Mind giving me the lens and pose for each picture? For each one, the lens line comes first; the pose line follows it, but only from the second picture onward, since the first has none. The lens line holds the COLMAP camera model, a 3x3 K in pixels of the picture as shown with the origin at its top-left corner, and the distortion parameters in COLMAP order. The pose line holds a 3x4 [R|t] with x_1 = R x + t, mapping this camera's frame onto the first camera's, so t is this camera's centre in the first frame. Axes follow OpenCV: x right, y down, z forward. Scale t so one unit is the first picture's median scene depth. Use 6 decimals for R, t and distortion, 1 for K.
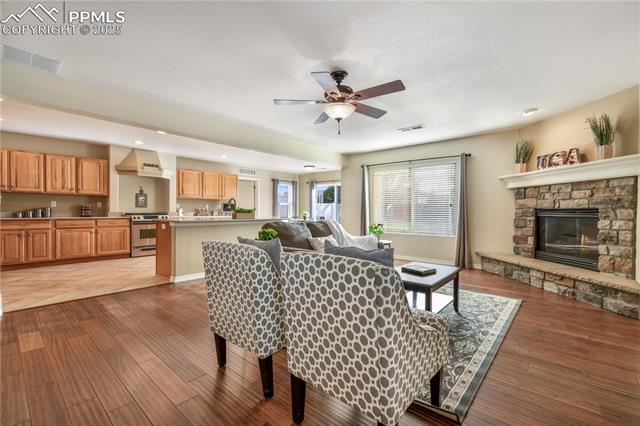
lens RADIAL K [[285.8, 0, 320.0], [0, 285.8, 213.0], [0, 0, 1]] dist [0.000970, 0.000051]
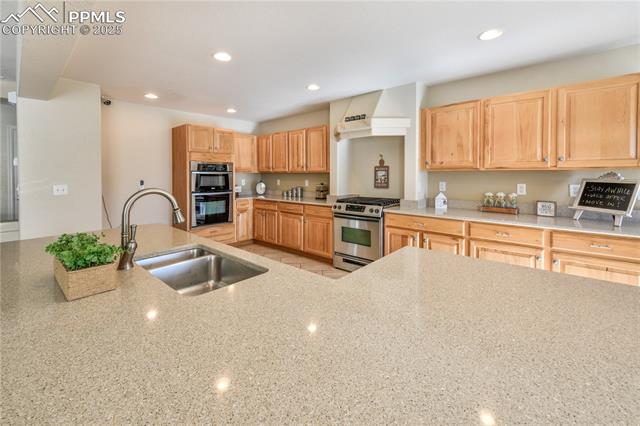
lens RADIAL K [[270.5, 0, 321.3], [0, 270.5, 176.0], [0, 0, 1]] dist [-0.000749, -0.000183]
pose [[-0.016669, 0.002379, -0.999858, -0.060806], [-0.003402, 0.999991, 0.002436, -0.071240], [0.999855, 0.003442, -0.016661, 1.329283]]
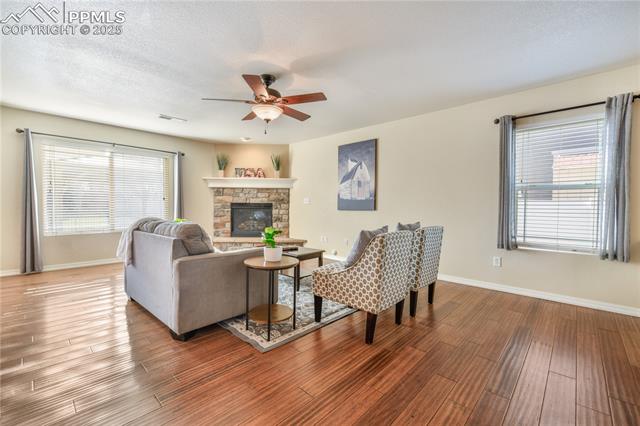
lens RADIAL K [[269.3, 0, 317.5], [0, 269.3, 210.2], [0, 0, 1]] dist [0.000854, 0.000114]
pose [[0.042296, -0.022219, 0.998858, -0.592190], [0.000782, 0.999753, 0.022206, -0.008846], [-0.999105, -0.000158, 0.042303, 0.486139]]
